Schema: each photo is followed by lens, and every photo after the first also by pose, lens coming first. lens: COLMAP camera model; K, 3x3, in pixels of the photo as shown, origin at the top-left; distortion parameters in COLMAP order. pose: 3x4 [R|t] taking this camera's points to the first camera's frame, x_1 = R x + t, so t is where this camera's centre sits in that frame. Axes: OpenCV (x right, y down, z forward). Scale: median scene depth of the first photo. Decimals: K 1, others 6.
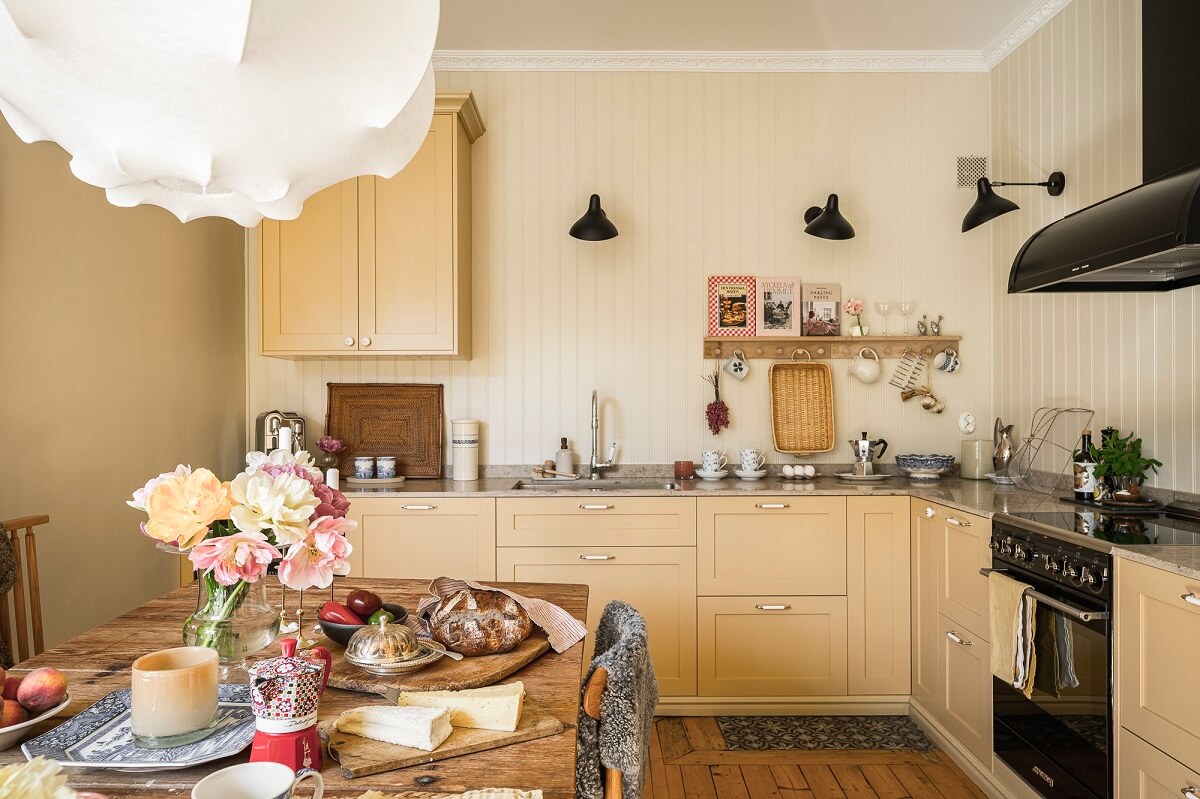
lens RADIAL K [[795.8, 0, 598.3], [0, 795.8, 404.8], [0, 0, 1]] dist [0.005773, -0.004021]
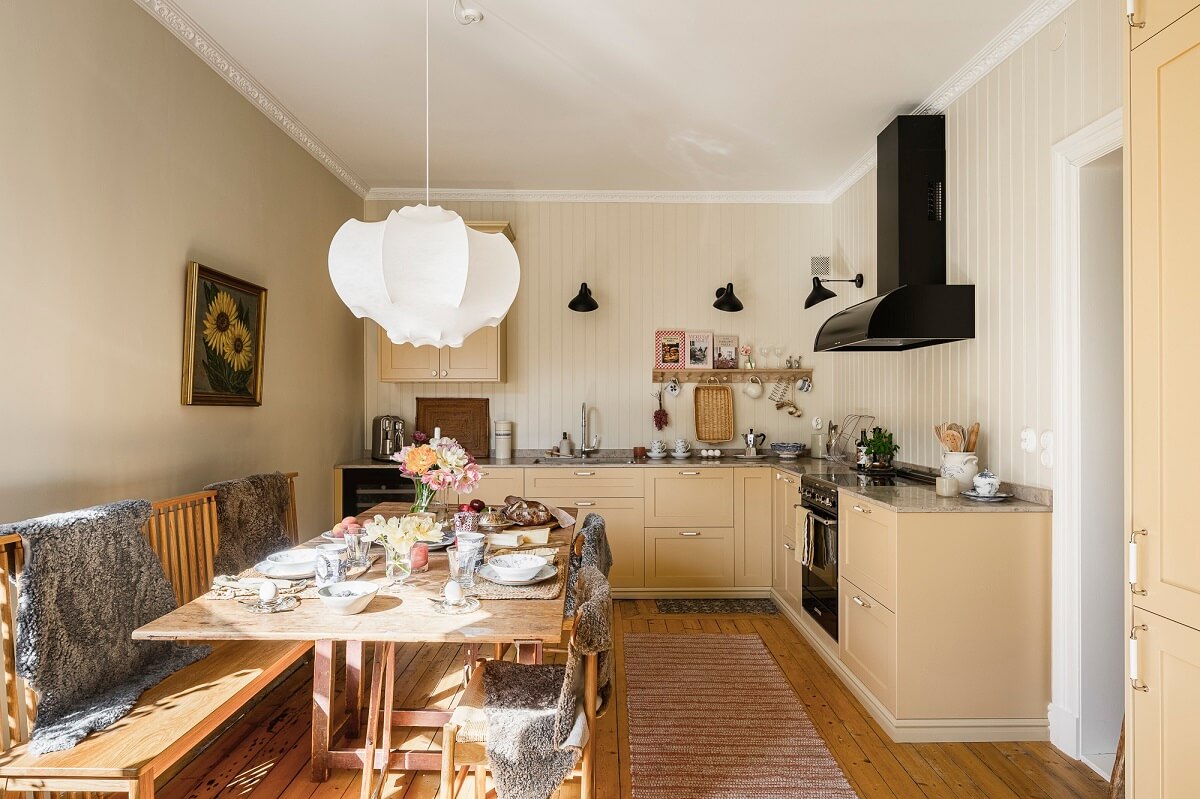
lens RADIAL K [[676.6, 0, 595.6], [0, 676.6, 403.4], [0, 0, 1]] dist [-0.003780, 0.003685]
pose [[0.999991, 0.001715, 0.003887, 0.013674], [-0.001714, 0.999998, -0.000322, -0.016313], [-0.003887, 0.000315, 0.999992, -0.363439]]
